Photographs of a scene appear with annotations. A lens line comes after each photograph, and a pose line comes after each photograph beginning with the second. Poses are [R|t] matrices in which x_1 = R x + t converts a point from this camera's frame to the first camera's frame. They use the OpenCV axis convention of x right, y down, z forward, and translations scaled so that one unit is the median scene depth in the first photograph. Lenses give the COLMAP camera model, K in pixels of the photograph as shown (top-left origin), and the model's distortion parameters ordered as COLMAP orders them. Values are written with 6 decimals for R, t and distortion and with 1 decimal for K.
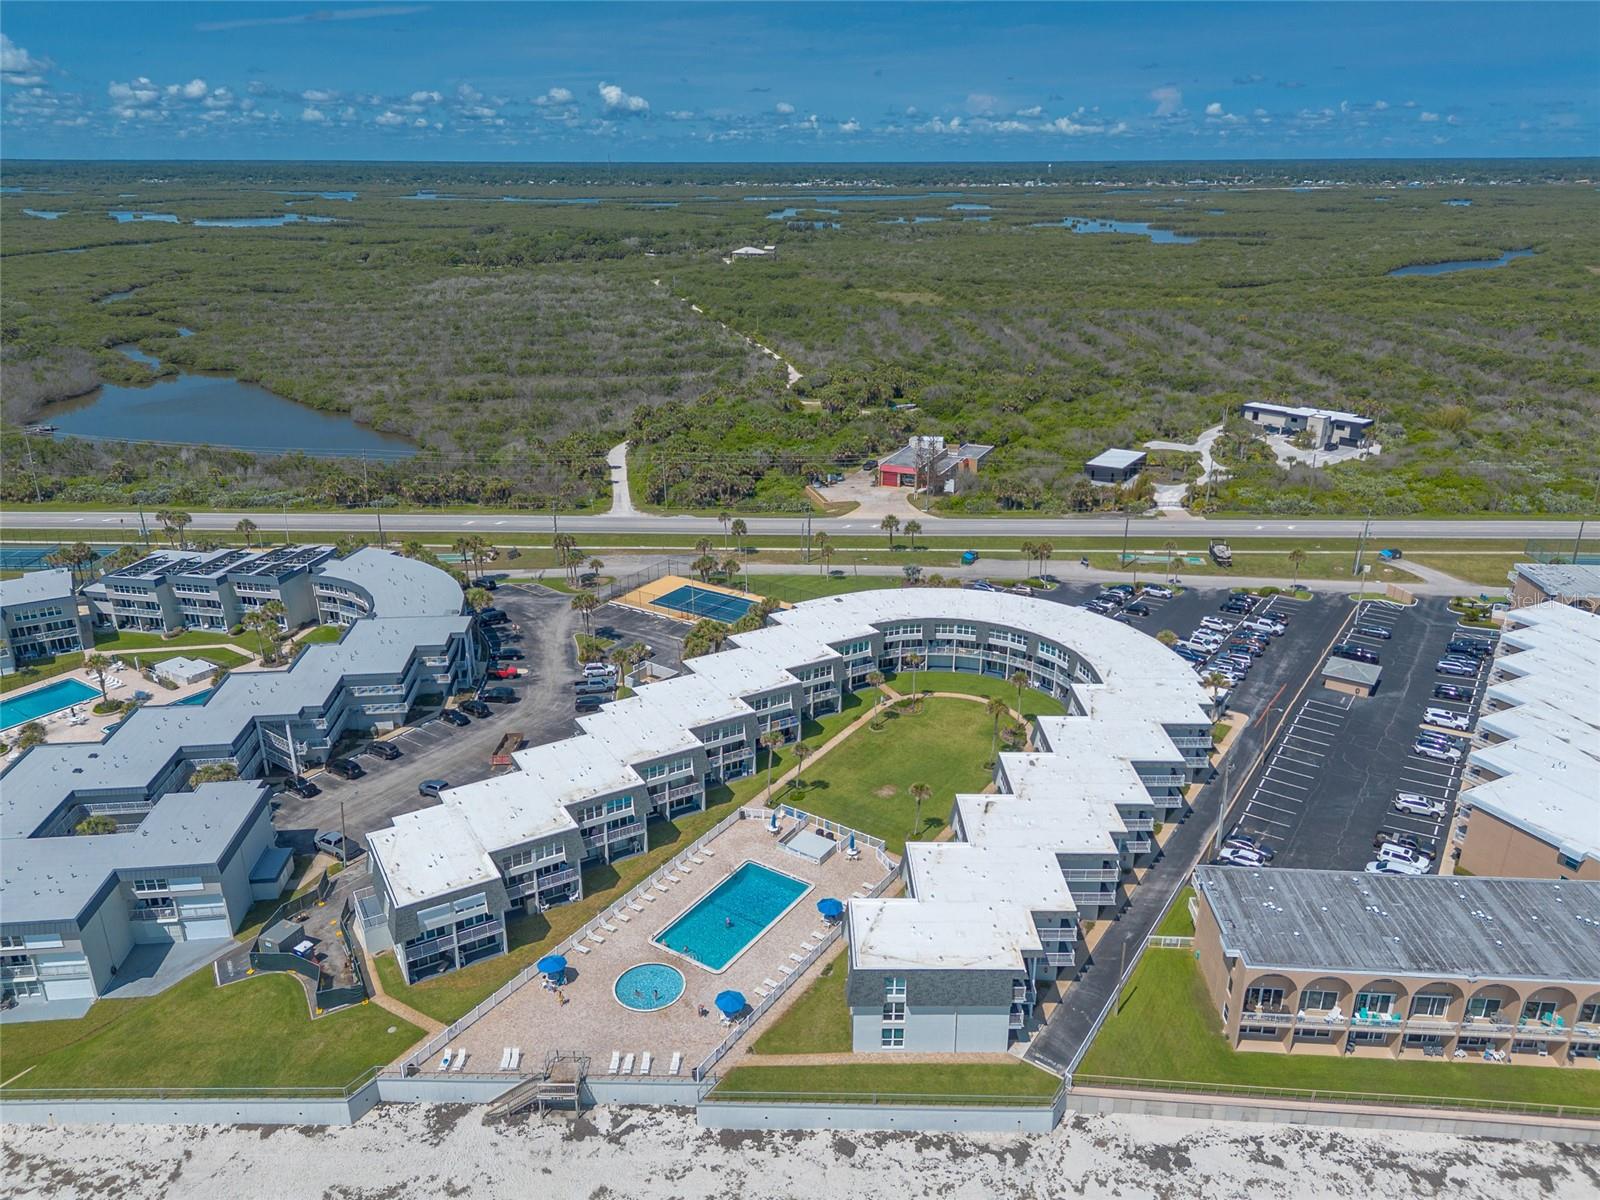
lens RADIAL K [[1129.4, 0, 798.3], [0, 1129.4, 612.0], [0, 0, 1]] dist [0.079870, -0.081463]
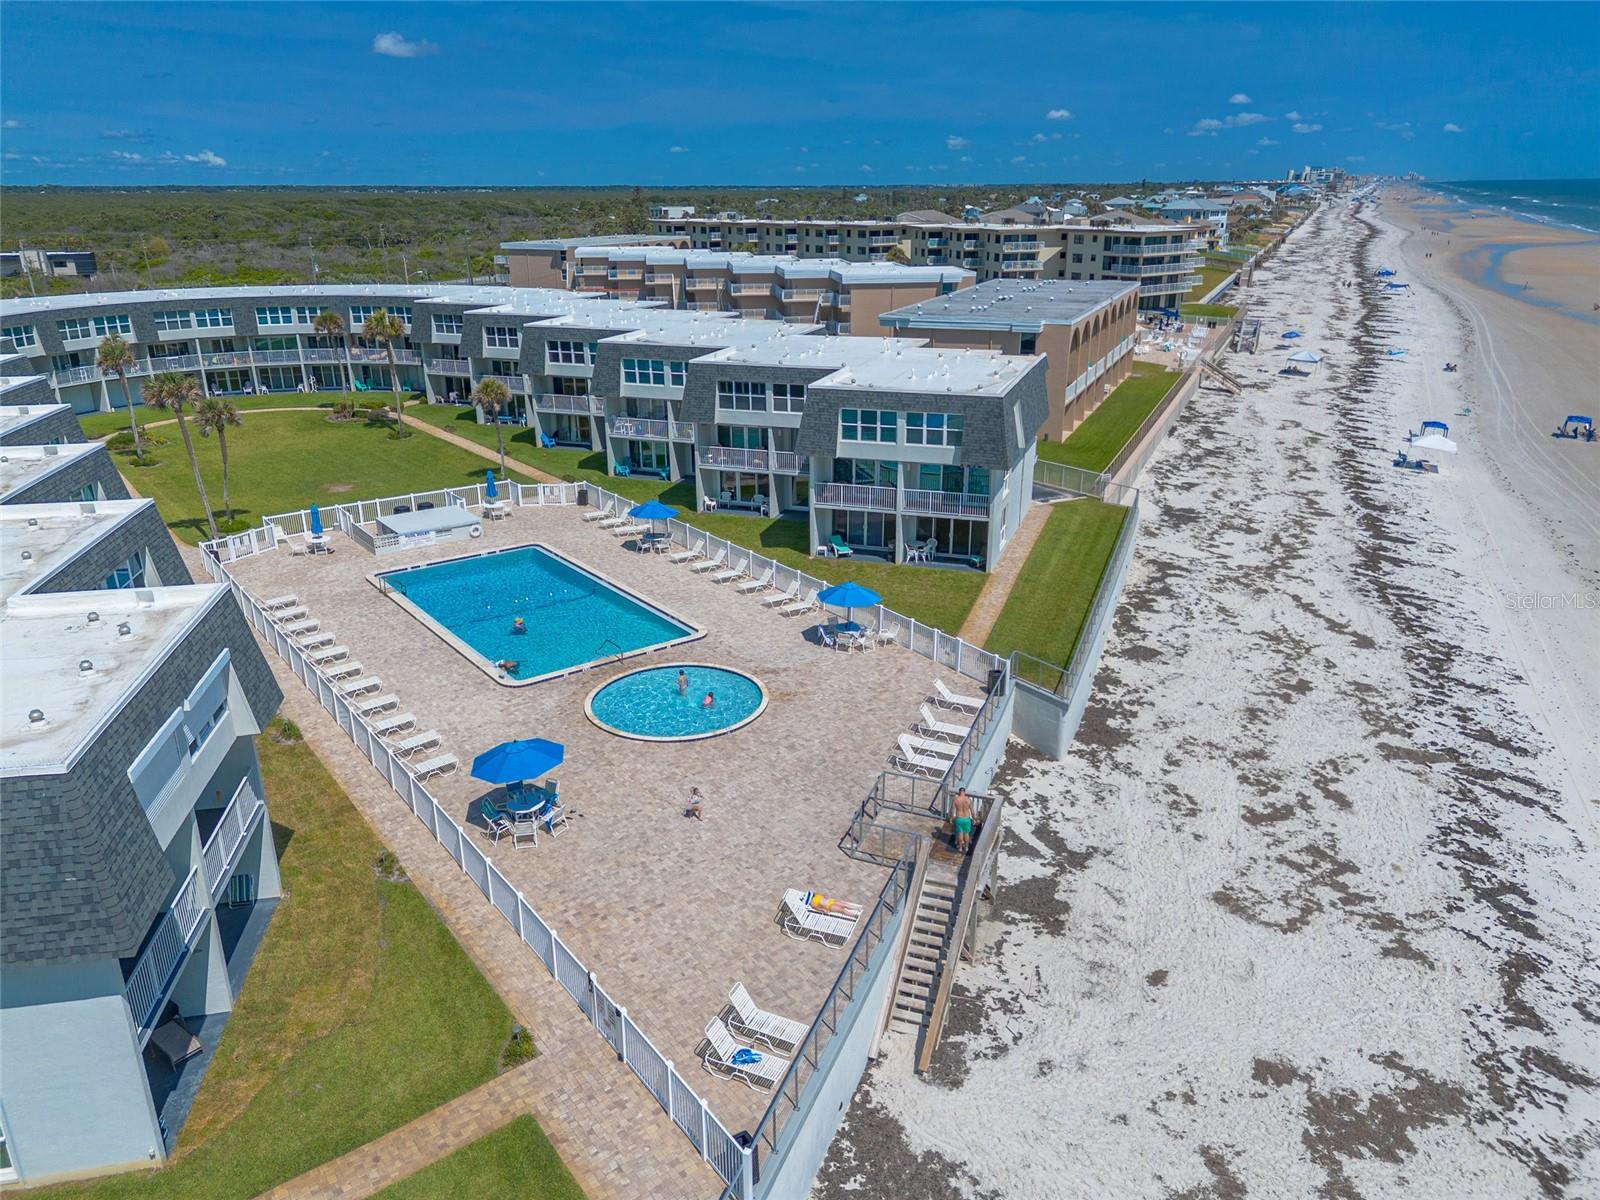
lens RADIAL K [[1129.4, 0, 798.3], [0, 1129.4, 612.0], [0, 0, 1]] dist [0.079870, -0.081463]
pose [[0.334452, -0.332908, 0.881654, -0.304327], [0.354413, 0.911283, 0.209651, 0.155342], [-0.873232, 0.242352, 0.422767, 0.527941]]
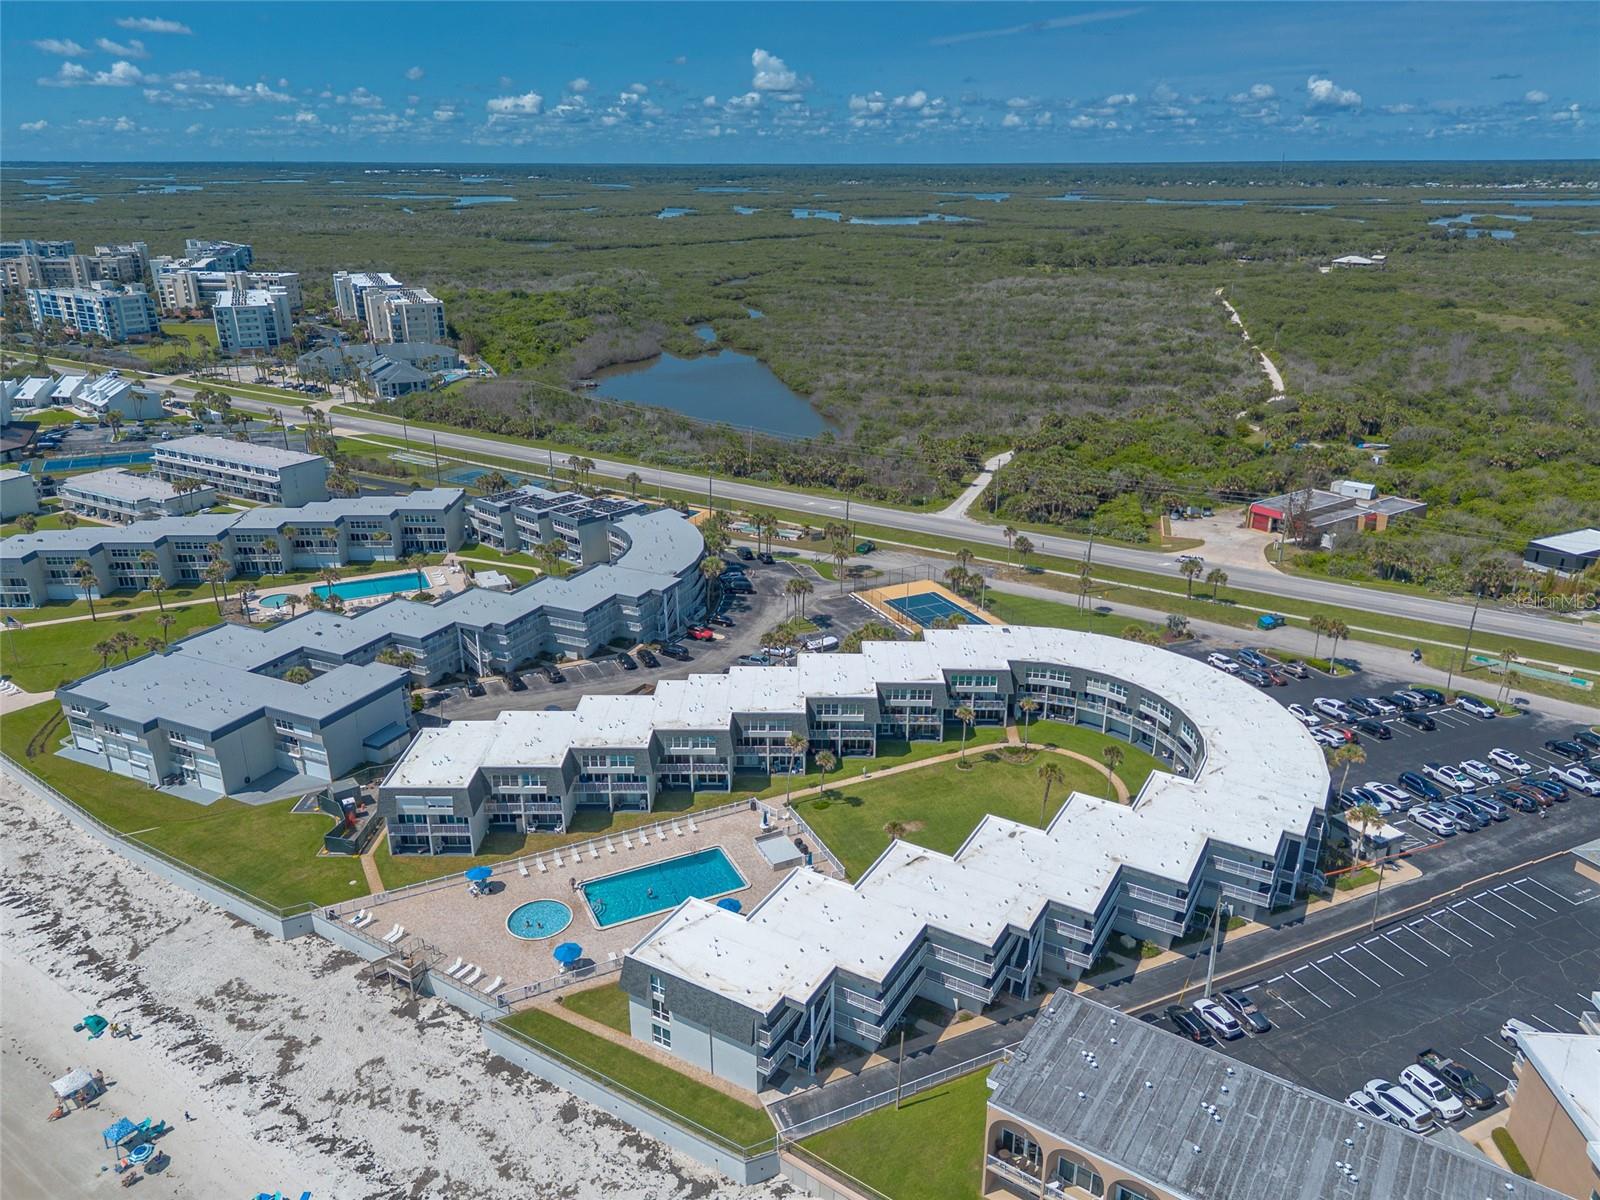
lens RADIAL K [[1129.4, 0, 798.3], [0, 1129.4, 612.0], [0, 0, 1]] dist [0.079870, -0.081463]
pose [[0.858201, 0.189311, -0.477130, 0.370764], [-0.189540, 0.980690, 0.048187, -0.042371], [0.477039, 0.049081, 0.877511, 0.092288]]
